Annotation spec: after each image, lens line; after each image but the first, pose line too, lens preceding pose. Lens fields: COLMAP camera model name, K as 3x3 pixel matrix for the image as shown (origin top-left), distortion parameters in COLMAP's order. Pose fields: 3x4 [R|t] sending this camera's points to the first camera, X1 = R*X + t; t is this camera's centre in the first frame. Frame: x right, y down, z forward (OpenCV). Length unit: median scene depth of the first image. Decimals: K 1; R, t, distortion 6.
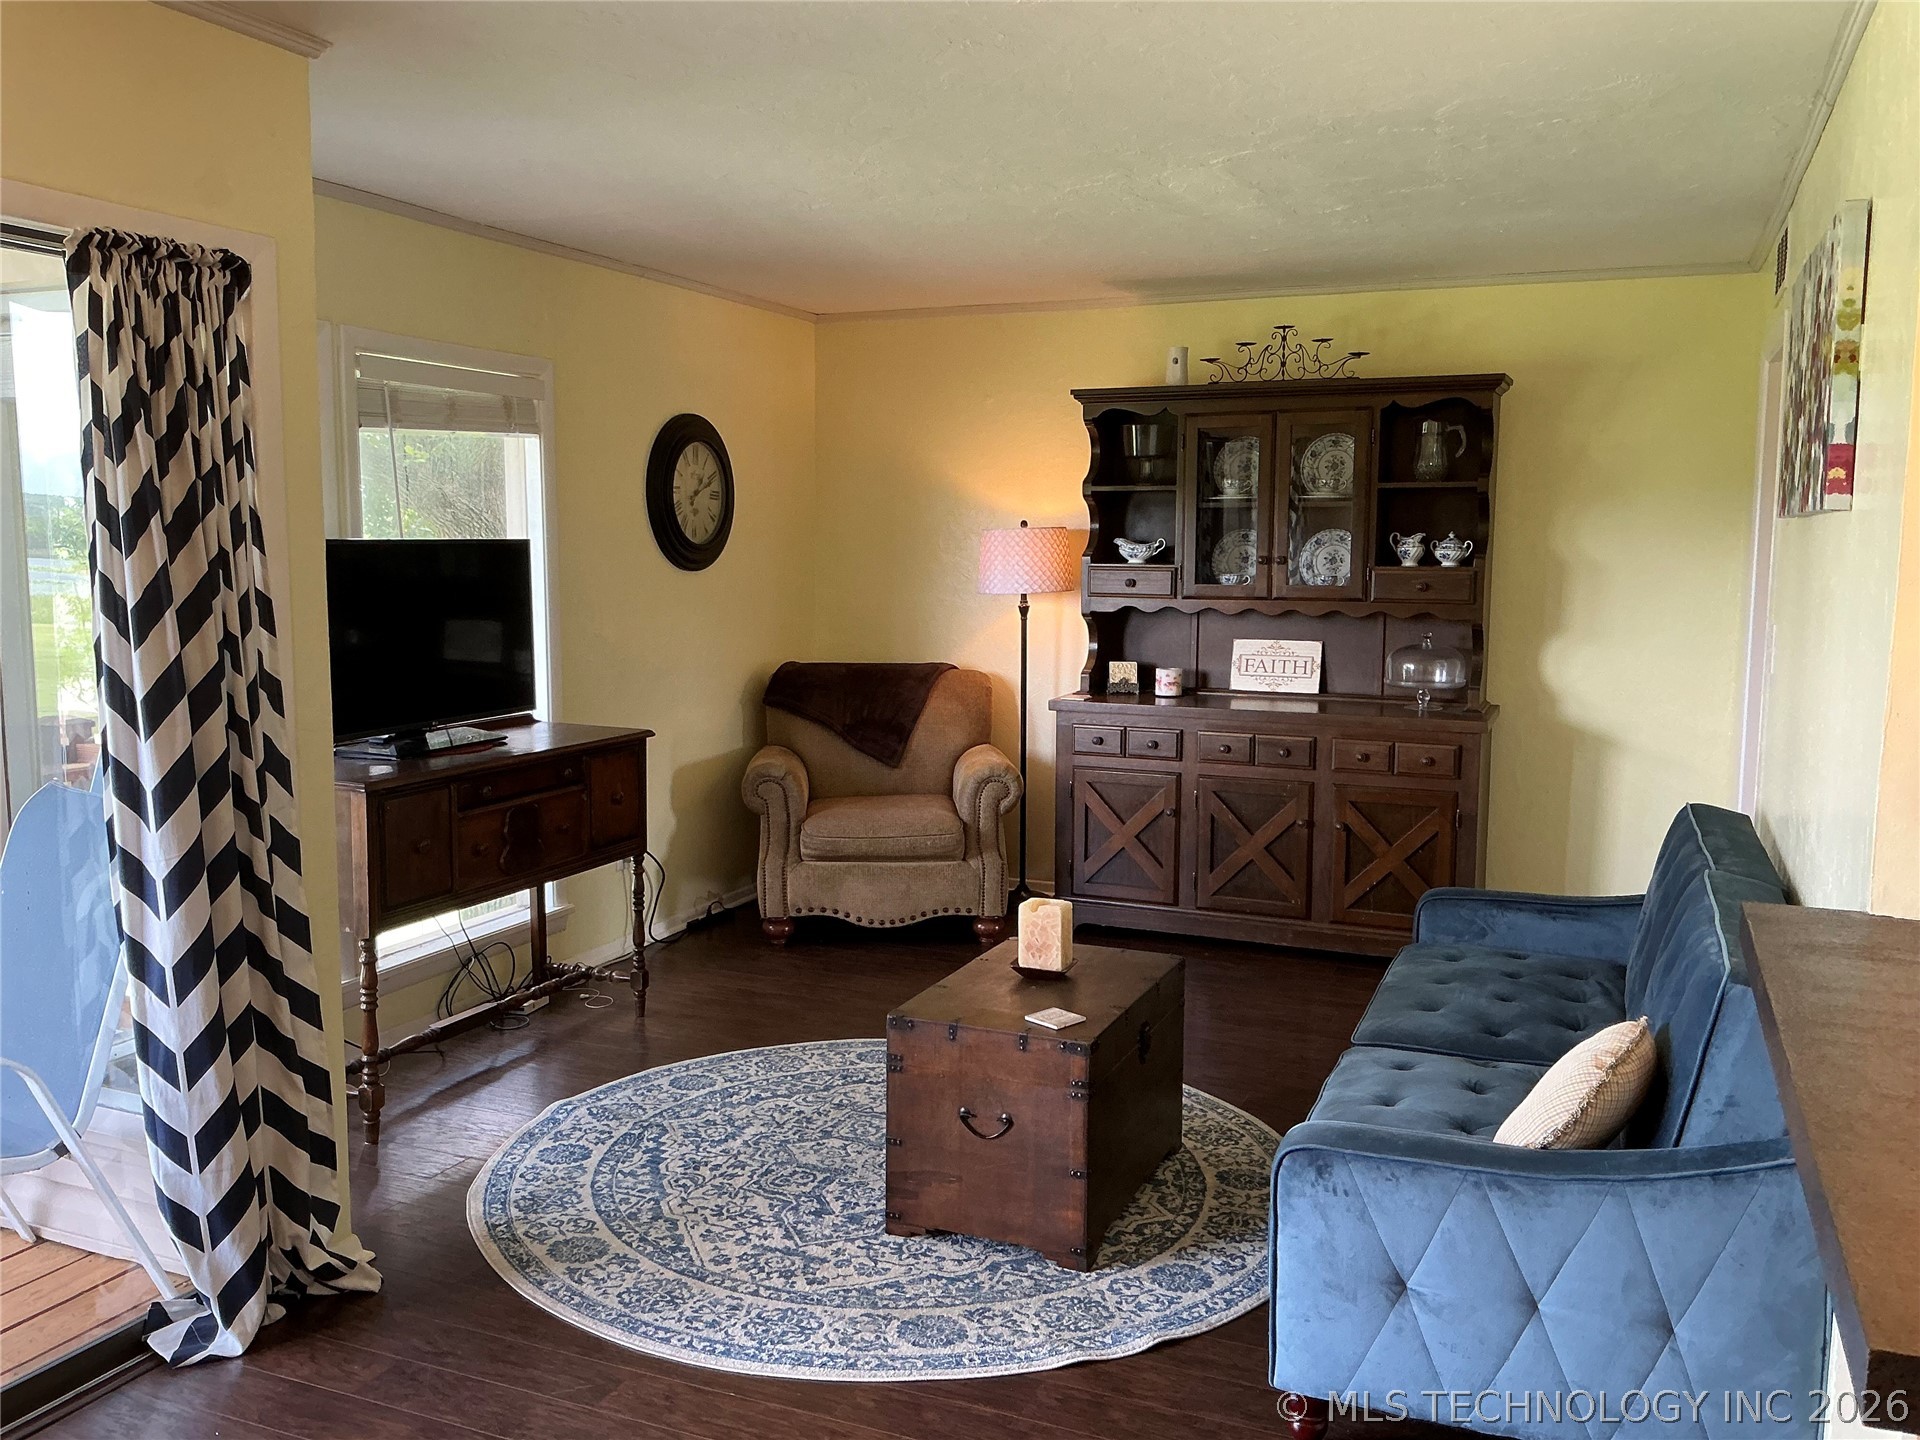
lens RADIAL K [[1585.7, 0, 950.2], [0, 1585.7, 724.0], [0, 0, 1]] dist [0.102901, -0.167263]
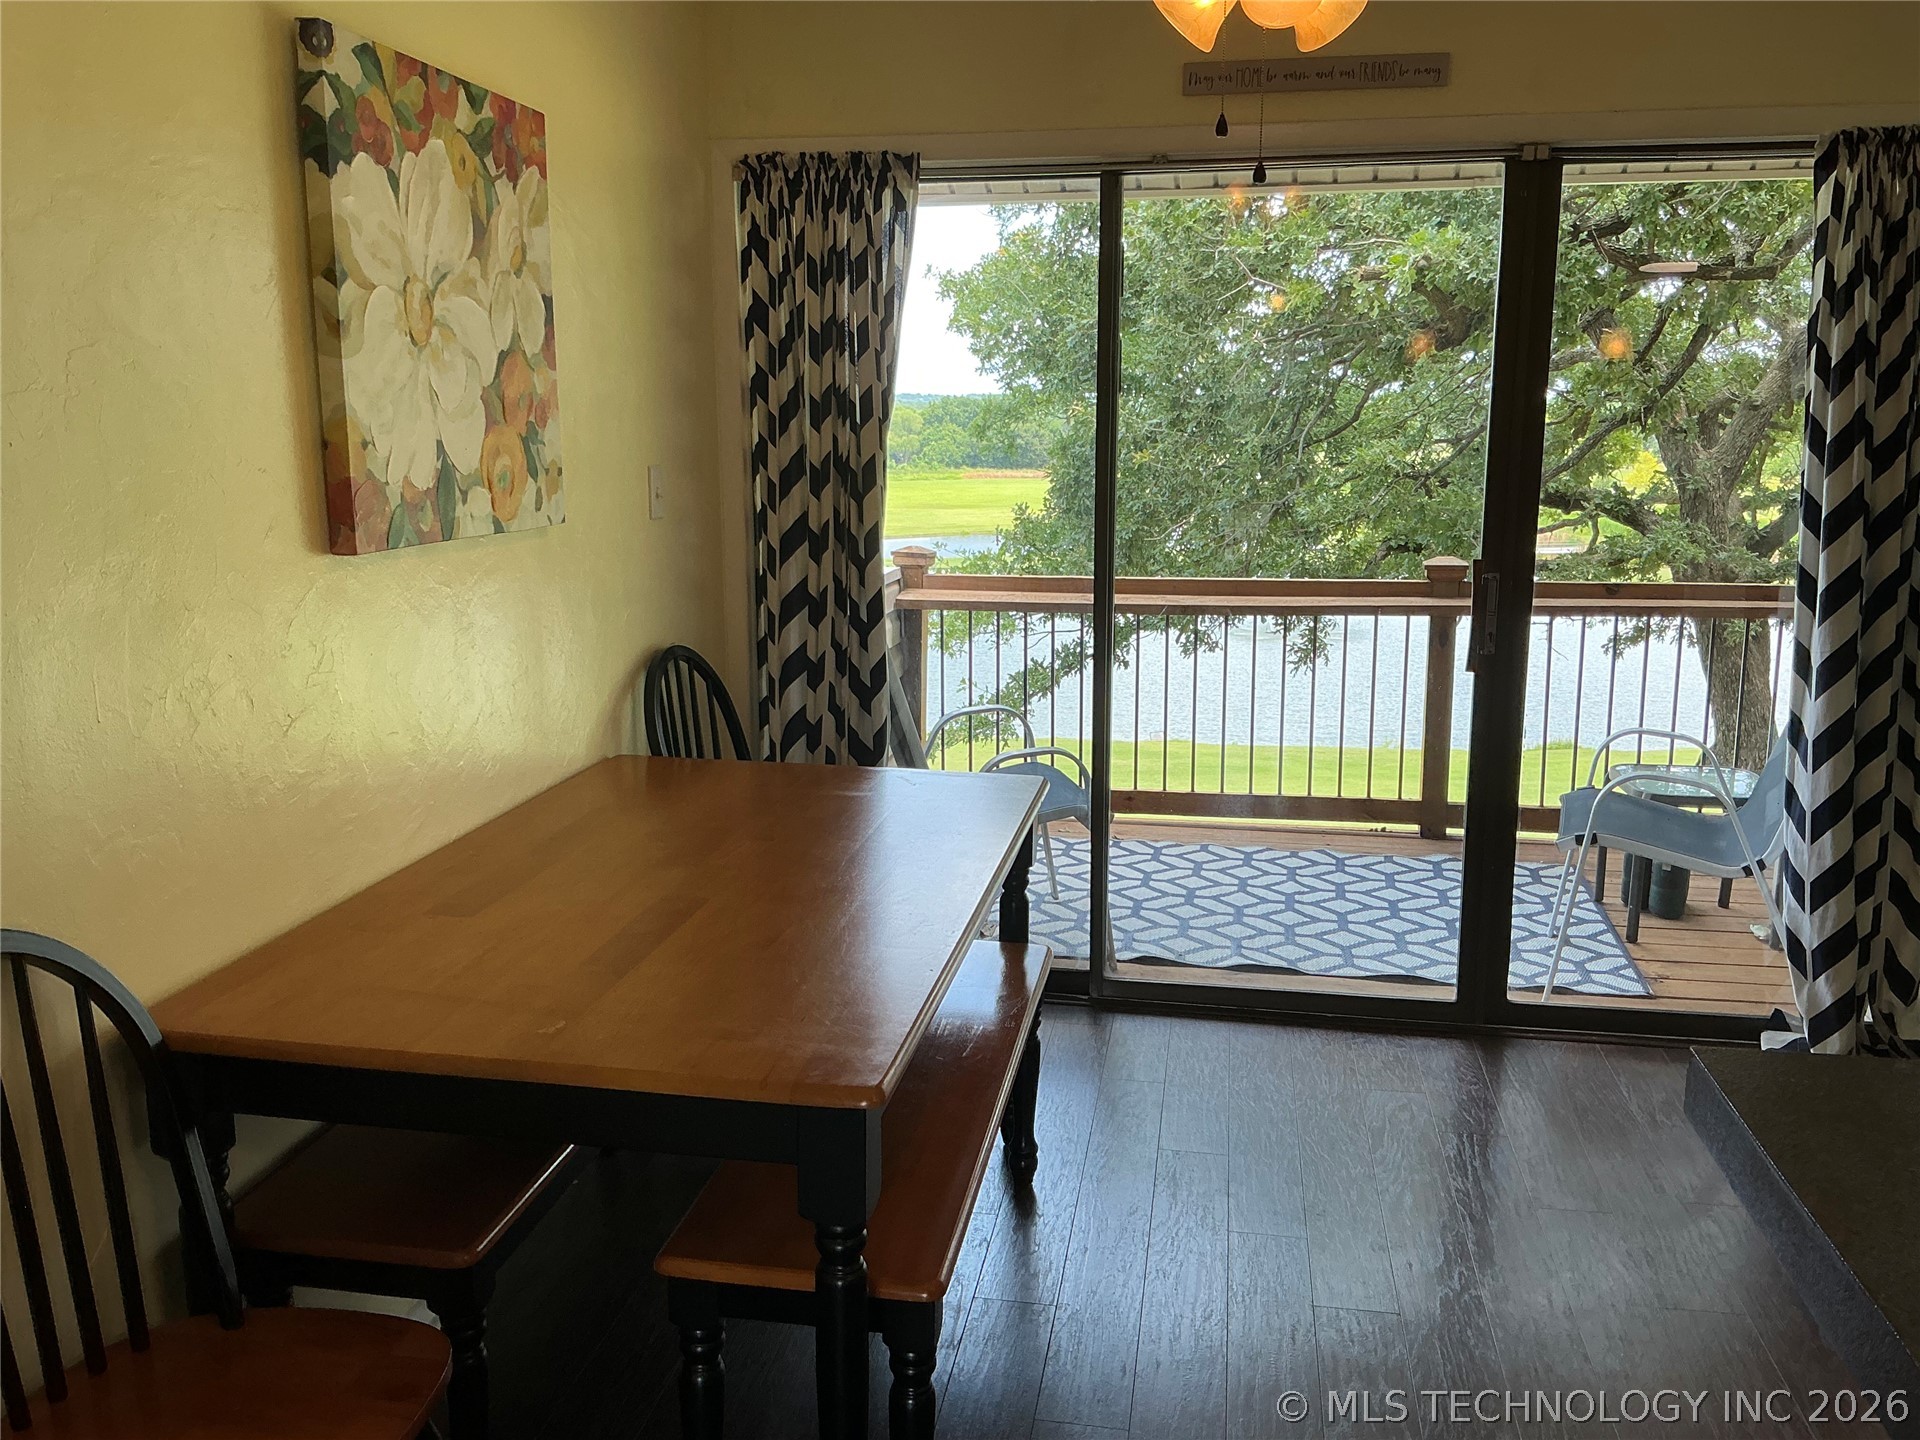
lens RADIAL K [[1588.6, 0, 941.7], [0, 1588.6, 721.4], [0, 0, 1]] dist [0.089364, -0.161557]
pose [[0.220396, 0.179009, -0.958844, 0.343280], [-0.106122, 0.981581, 0.158861, 0.008375], [0.969620, 0.066742, 0.235334, 0.045811]]
